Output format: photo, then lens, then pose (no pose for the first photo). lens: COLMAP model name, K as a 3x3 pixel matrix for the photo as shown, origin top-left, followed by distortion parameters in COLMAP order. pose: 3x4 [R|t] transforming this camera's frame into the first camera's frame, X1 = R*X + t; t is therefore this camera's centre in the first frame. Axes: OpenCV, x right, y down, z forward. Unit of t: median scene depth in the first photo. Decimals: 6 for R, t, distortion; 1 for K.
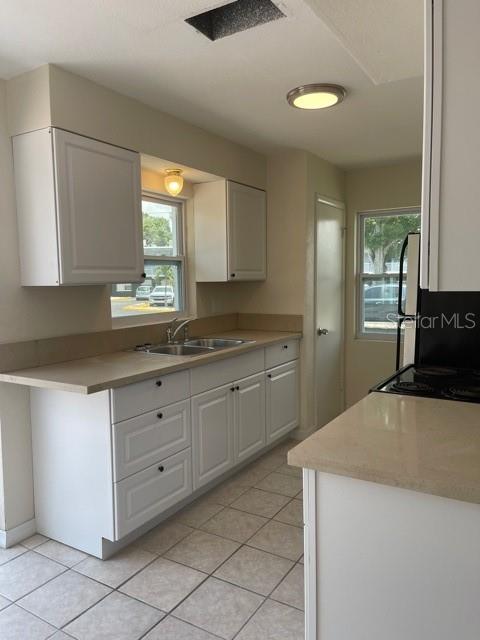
lens RADIAL K [[483.6, 0, 240.7], [0, 483.6, 321.2], [0, 0, 1]] dist [0.011522, -0.013673]
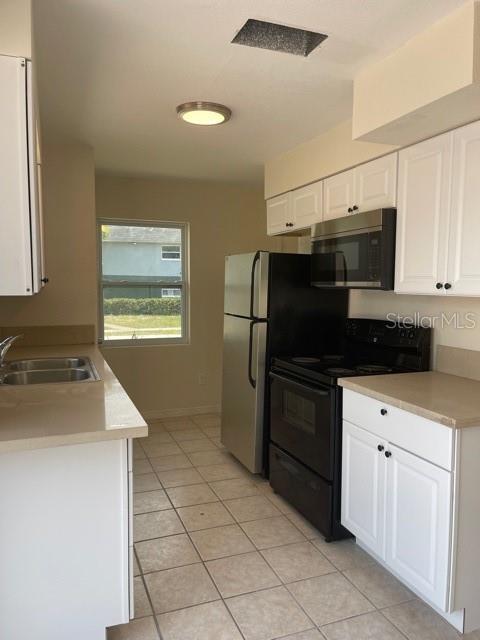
lens RADIAL K [[483.6, 0, 239.8], [0, 483.6, 319.1], [0, 0, 1]] dist [0.011522, -0.013673]
pose [[0.610095, -0.048657, 0.790833, -0.736319], [0.061955, 0.997986, 0.013606, -0.031204], [-0.789903, 0.040695, 0.611881, 0.357770]]
